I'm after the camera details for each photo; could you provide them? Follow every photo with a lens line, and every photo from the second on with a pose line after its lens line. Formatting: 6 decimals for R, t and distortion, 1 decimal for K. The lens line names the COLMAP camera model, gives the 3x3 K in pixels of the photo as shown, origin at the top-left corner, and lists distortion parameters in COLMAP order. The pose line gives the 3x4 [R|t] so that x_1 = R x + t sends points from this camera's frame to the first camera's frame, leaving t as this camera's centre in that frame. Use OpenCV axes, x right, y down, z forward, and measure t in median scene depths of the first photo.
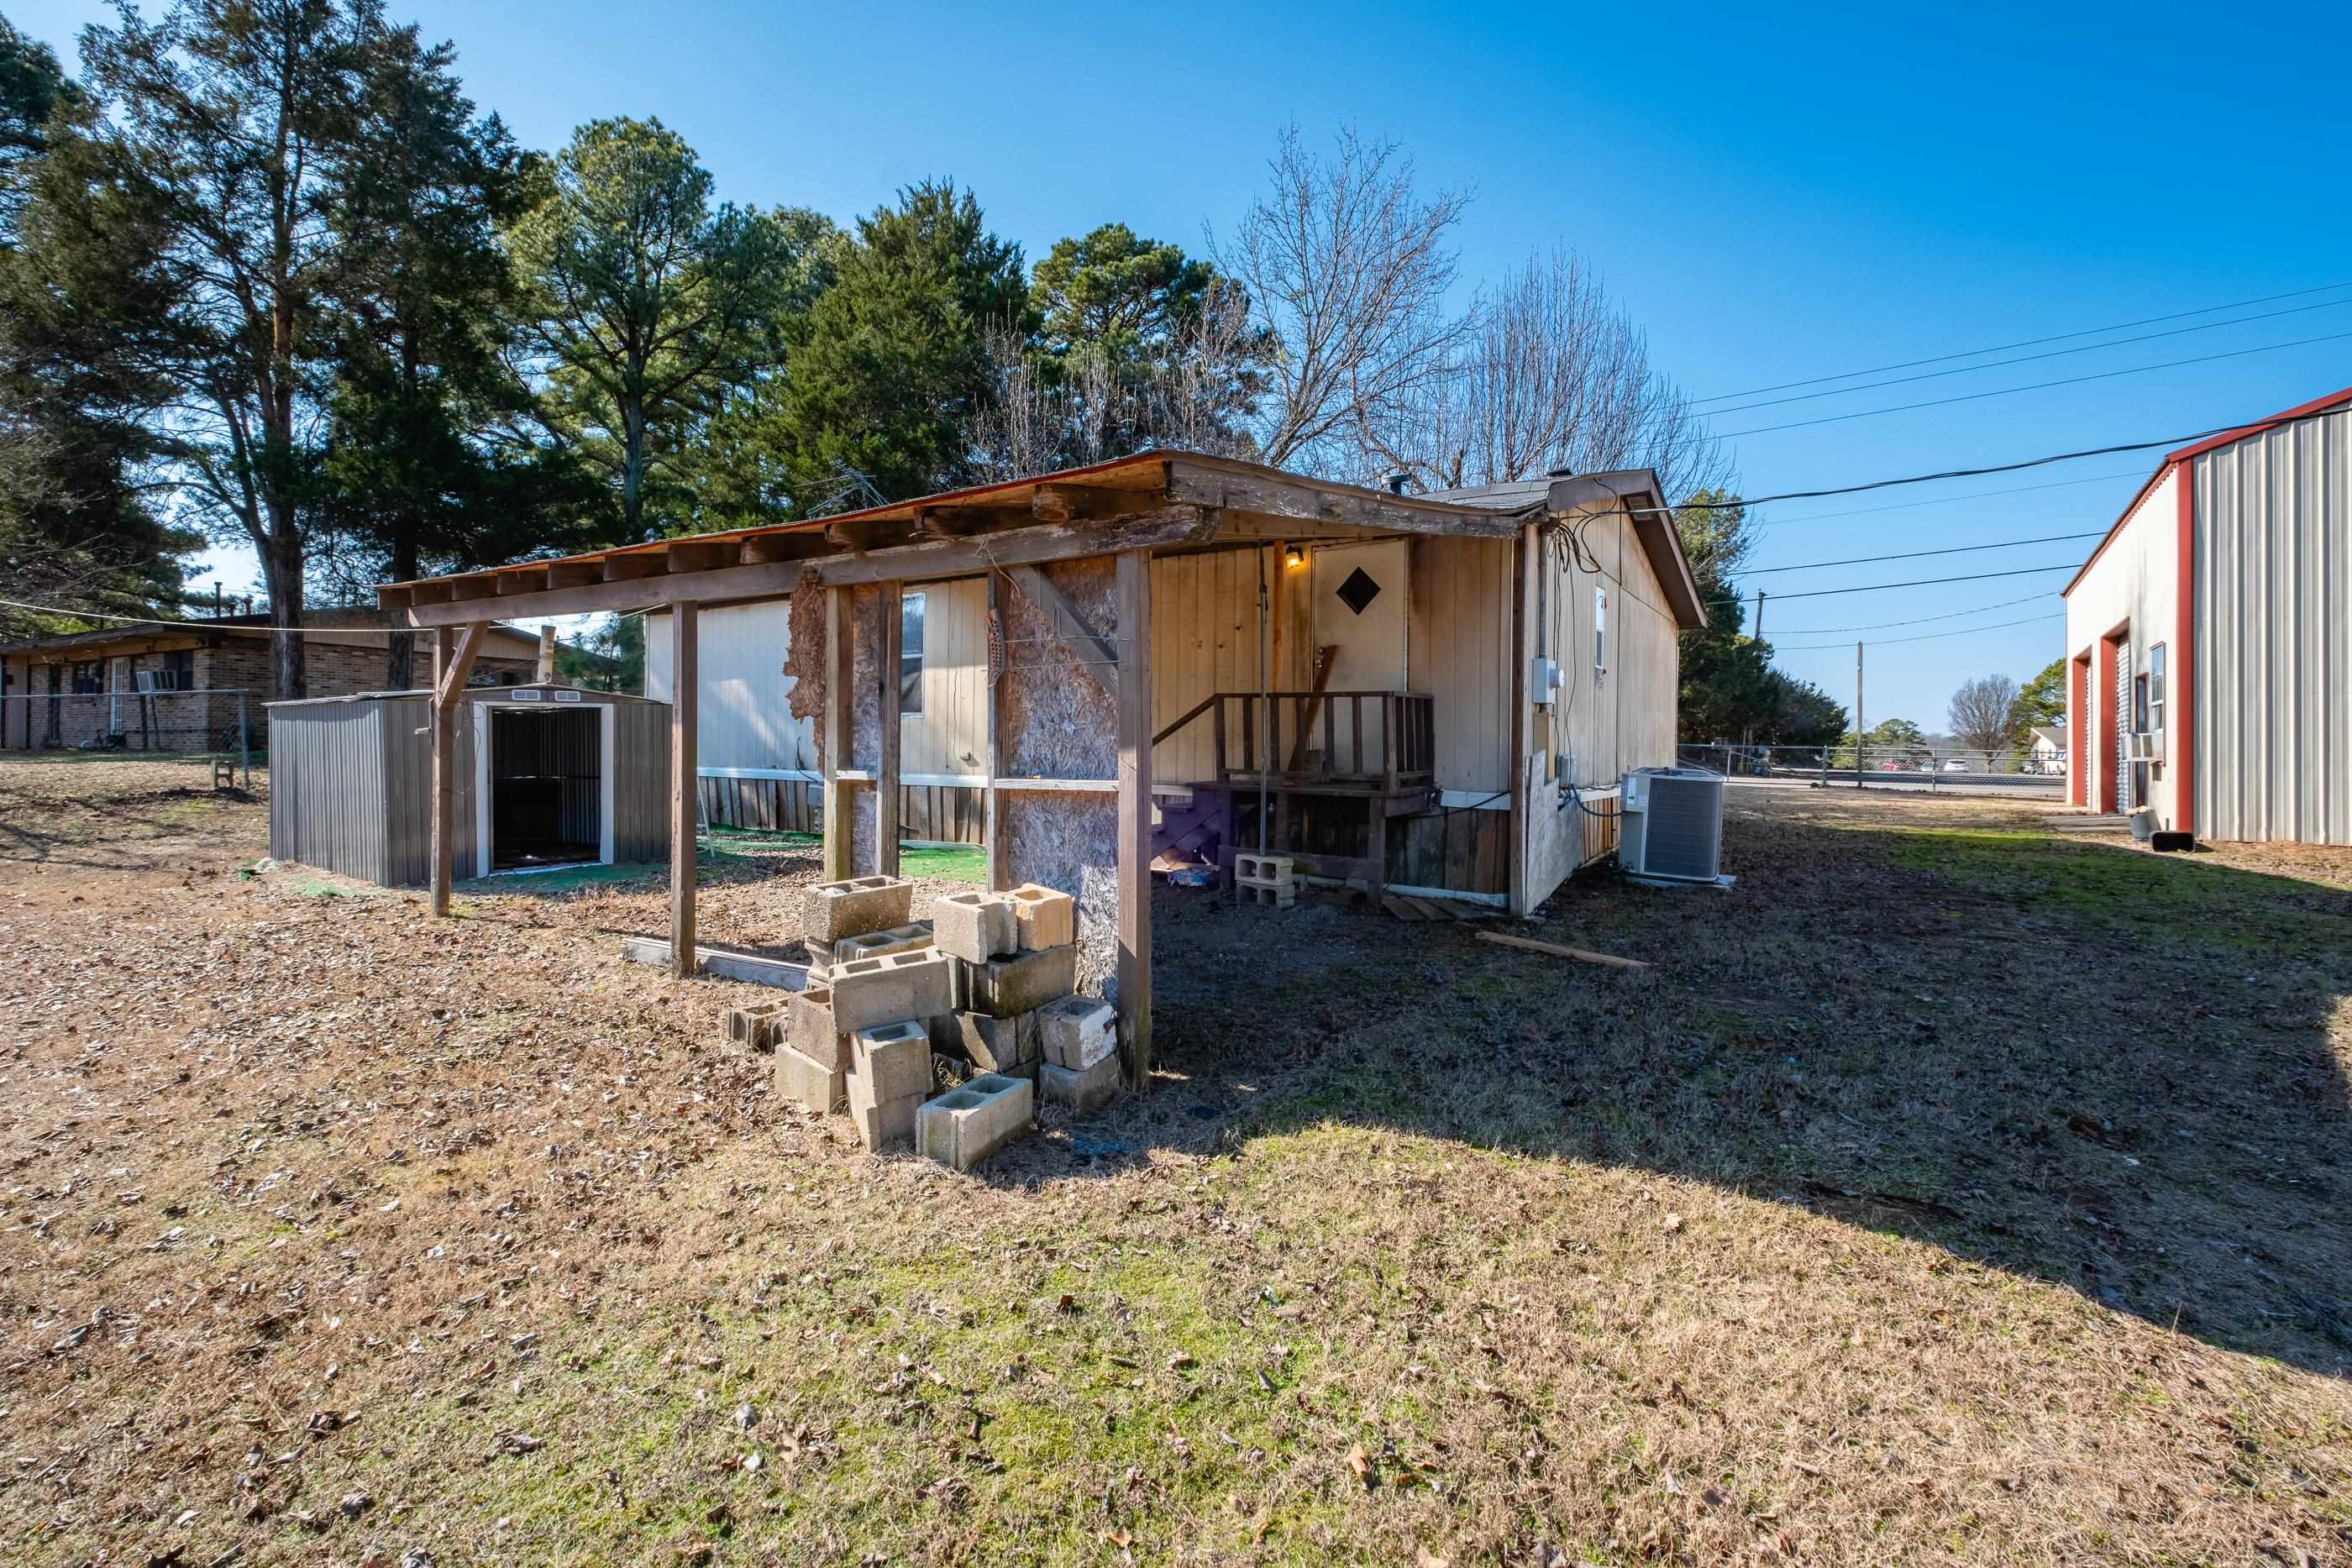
lens RADIAL K [[1036.8, 0, 1167.2], [0, 1036.8, 746.9], [0, 0, 1]] dist [0.000744, 0.000008]
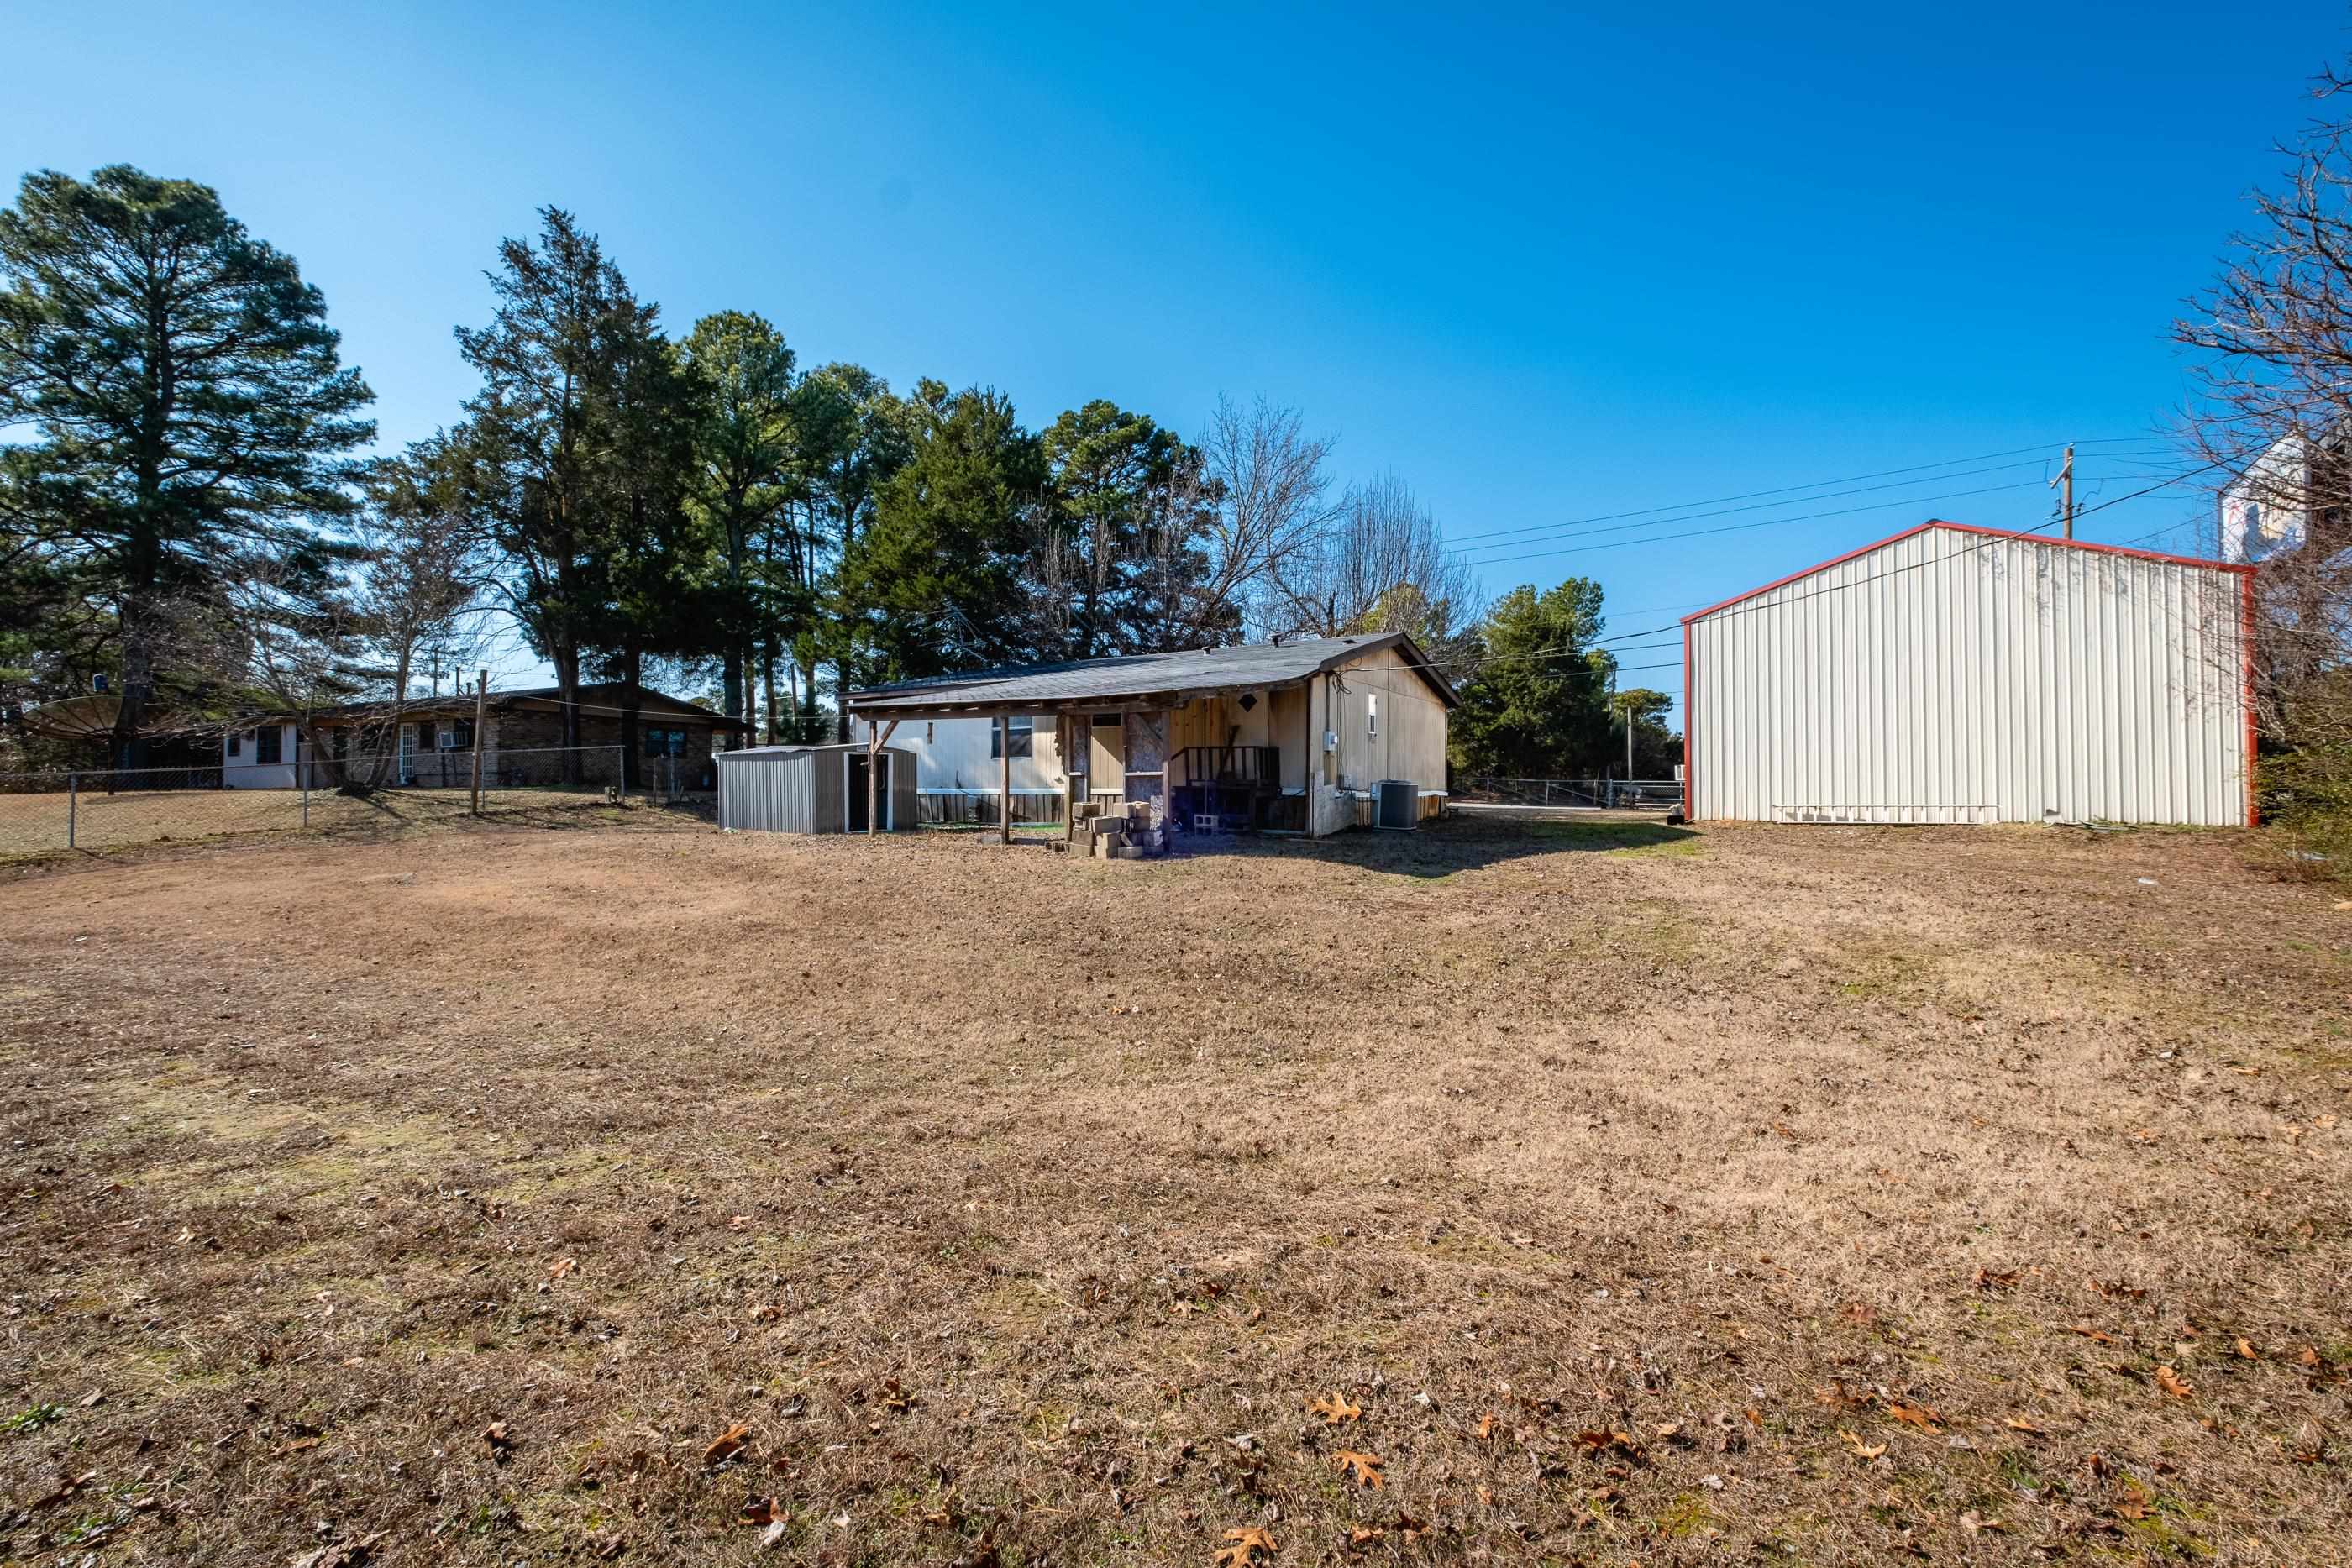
lens RADIAL K [[1011.5, 0, 1176.0], [0, 1011.5, 784.0], [0, 0, 1]] dist [-0.000065, -0.000025]
pose [[0.998881, -0.005216, 0.047011, -0.074119], [0.005736, 0.999924, -0.010927, 0.051207], [-0.046950, 0.011184, 0.998835, -1.156418]]
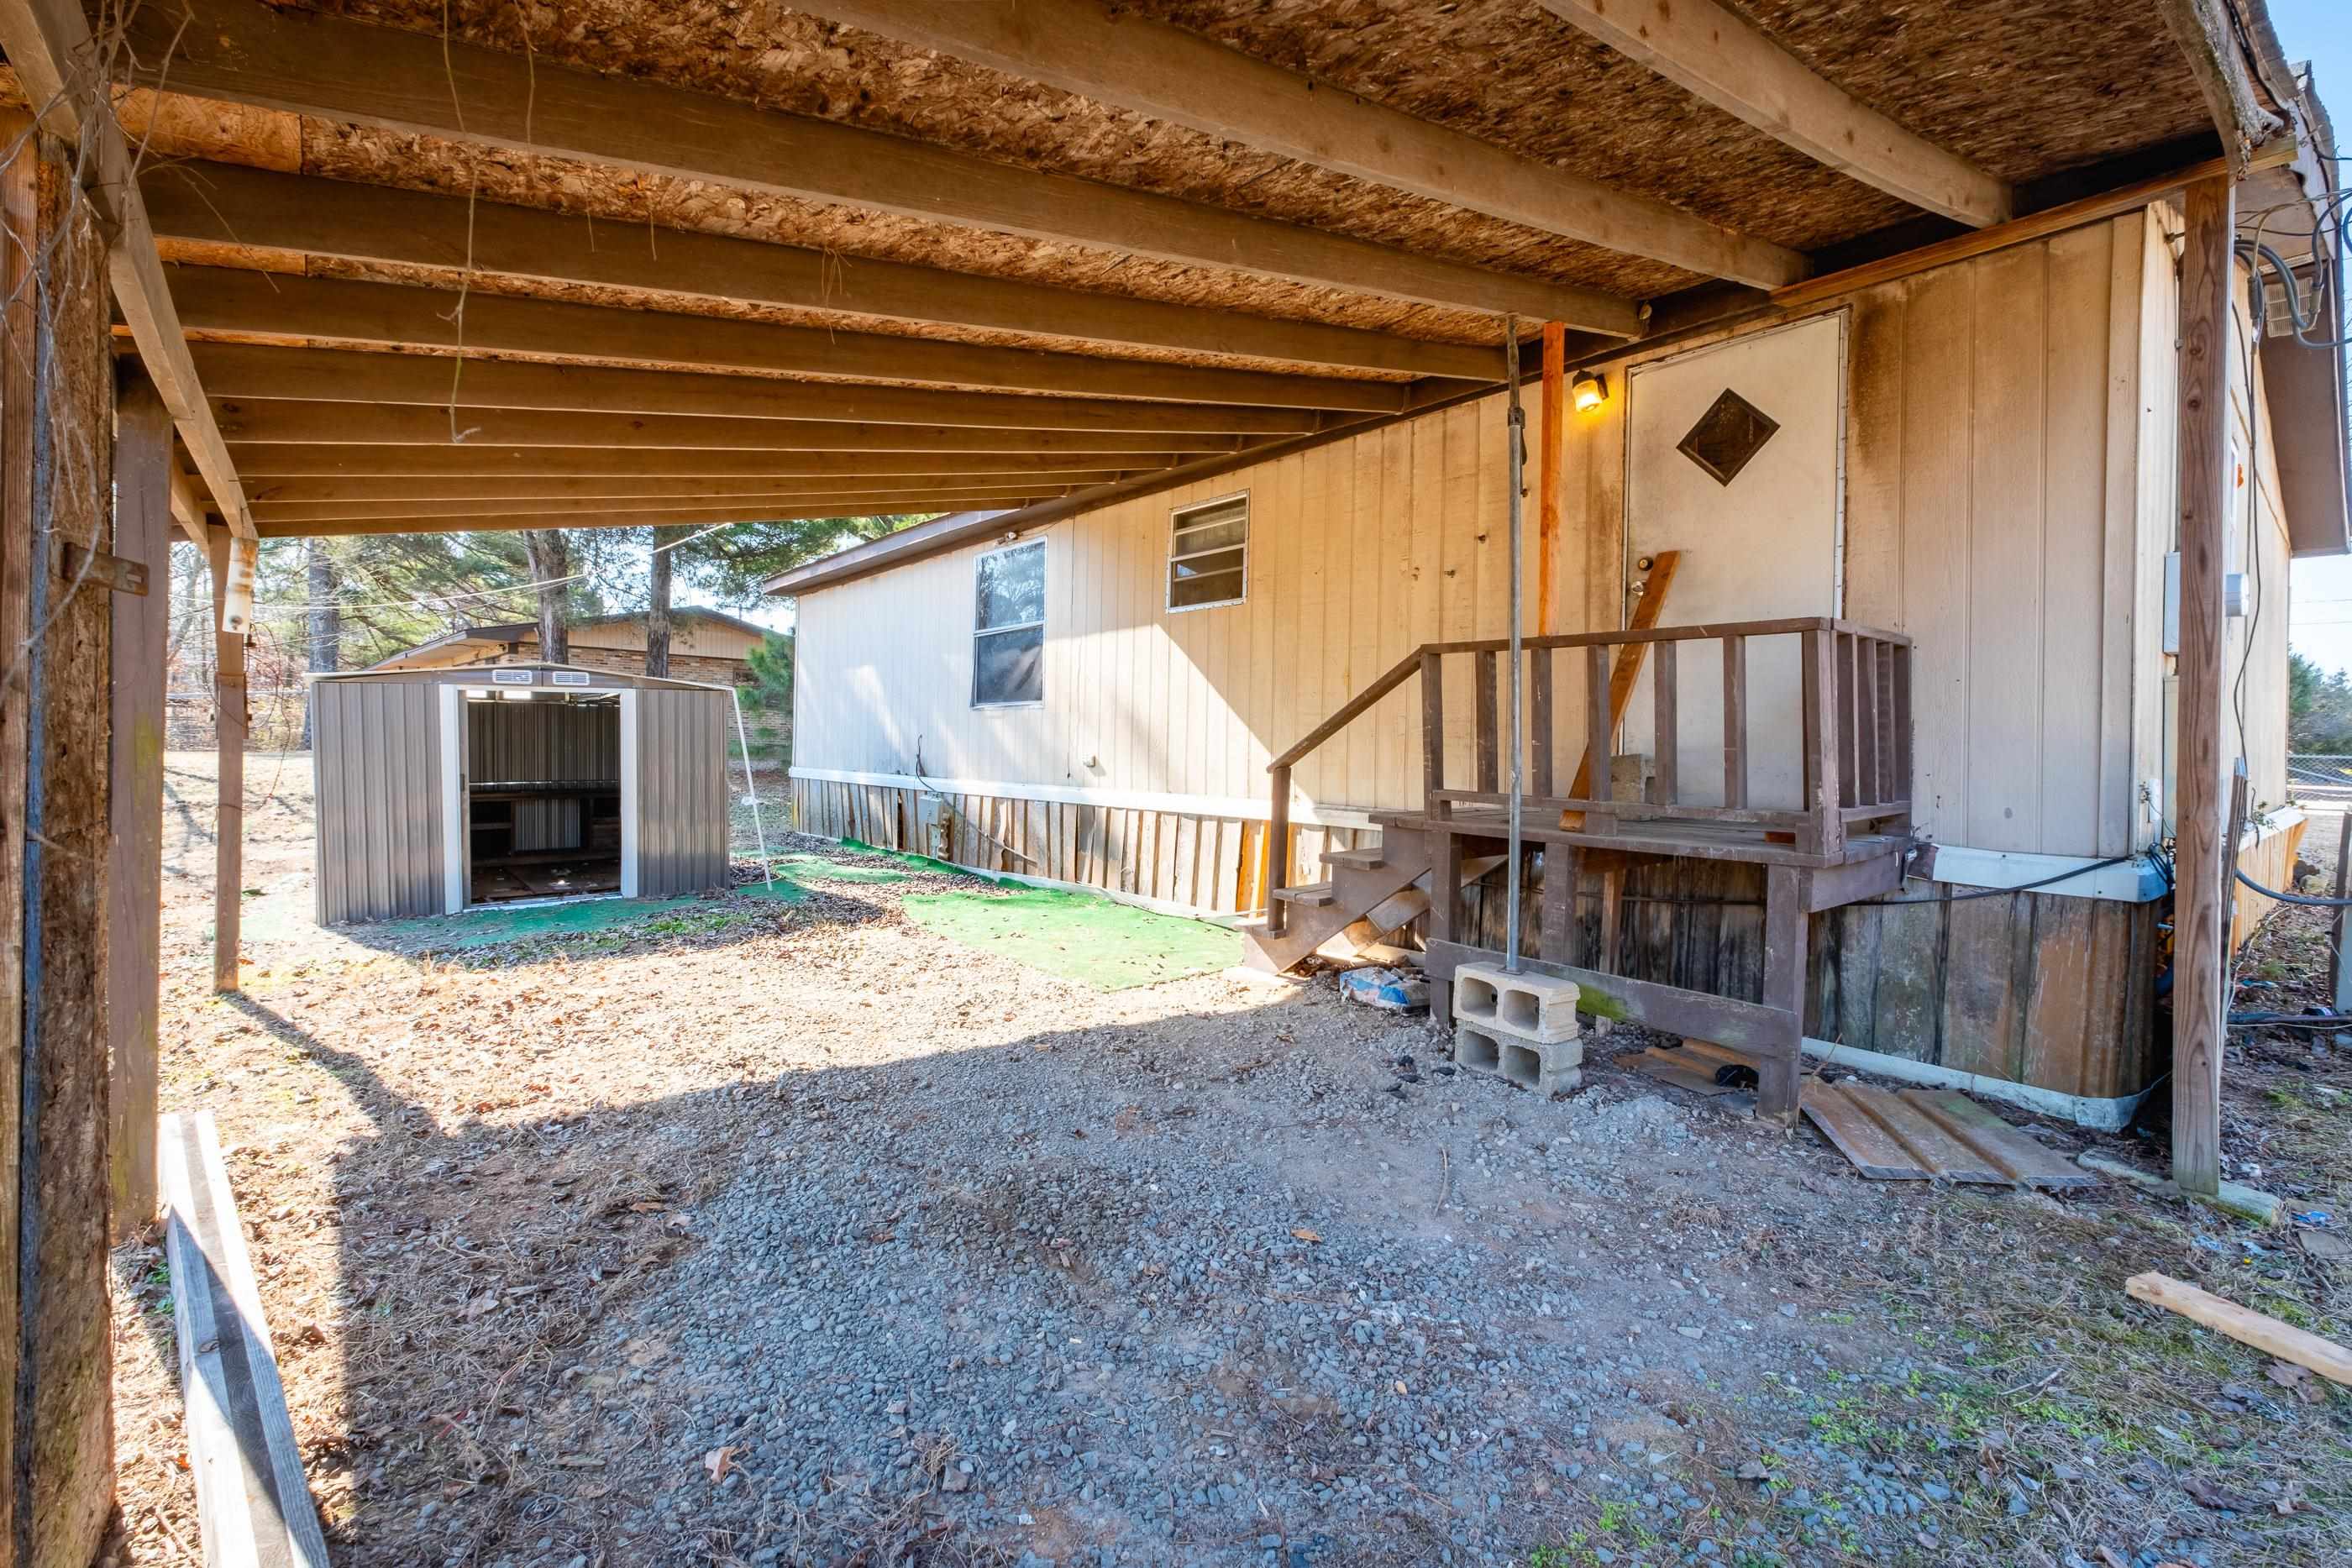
lens RADIAL K [[1010.3, 0, 1173.0], [0, 1010.3, 757.0], [0, 0, 1]] dist [-0.000554, -0.000066]
pose [[0.961875, 0.004807, -0.273447, 0.060110], [-0.002741, 0.999965, 0.007938, 0.000627], [0.273476, -0.006886, 0.961854, 0.444250]]
